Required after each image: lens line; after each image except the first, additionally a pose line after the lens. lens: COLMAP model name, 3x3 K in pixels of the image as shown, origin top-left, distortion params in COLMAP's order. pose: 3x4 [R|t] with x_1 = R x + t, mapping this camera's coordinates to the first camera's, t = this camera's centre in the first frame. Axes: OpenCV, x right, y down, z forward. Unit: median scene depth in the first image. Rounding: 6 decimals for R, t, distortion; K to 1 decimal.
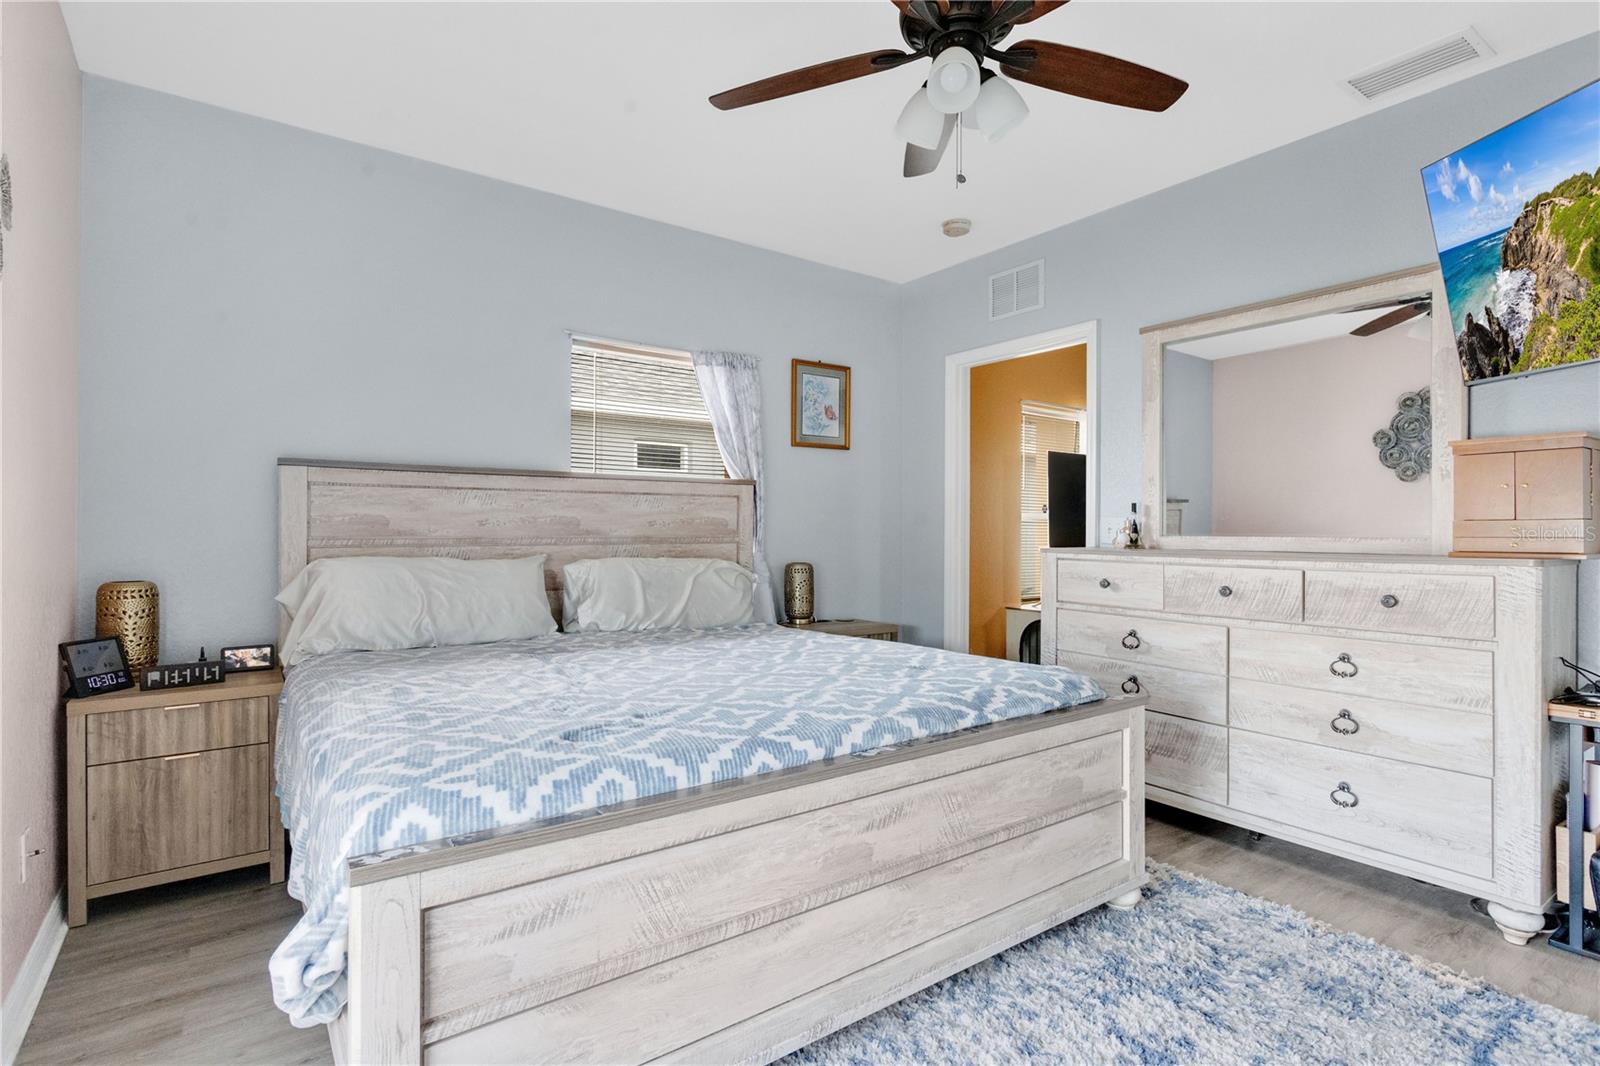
lens RADIAL K [[775.2, 0, 800.4], [0, 775.2, 535.5], [0, 0, 1]] dist [0.005436, 0.001761]
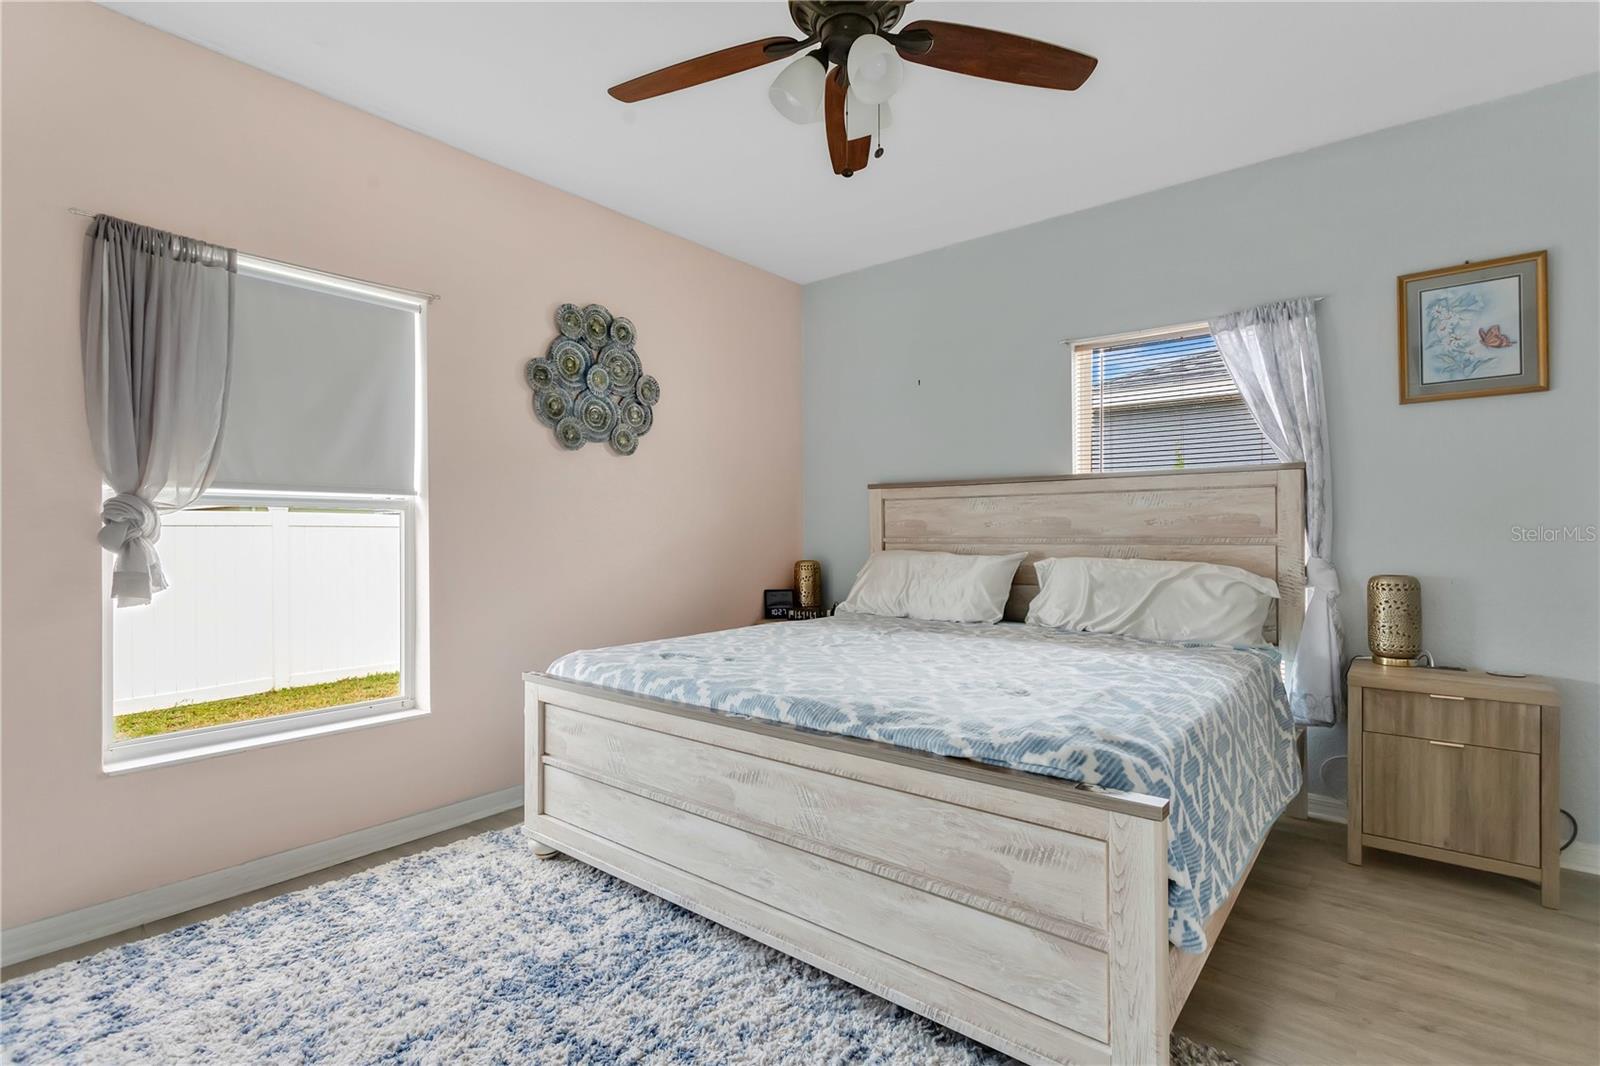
lens RADIAL K [[775.2, 0, 798.9], [0, 775.2, 527.7], [0, 0, 1]] dist [0.005436, 0.001761]
pose [[0.252376, -0.006795, -0.967605, 0.618623], [-0.000159, 0.999975, -0.007064, -0.002529], [0.967629, 0.001936, 0.252369, 0.378405]]
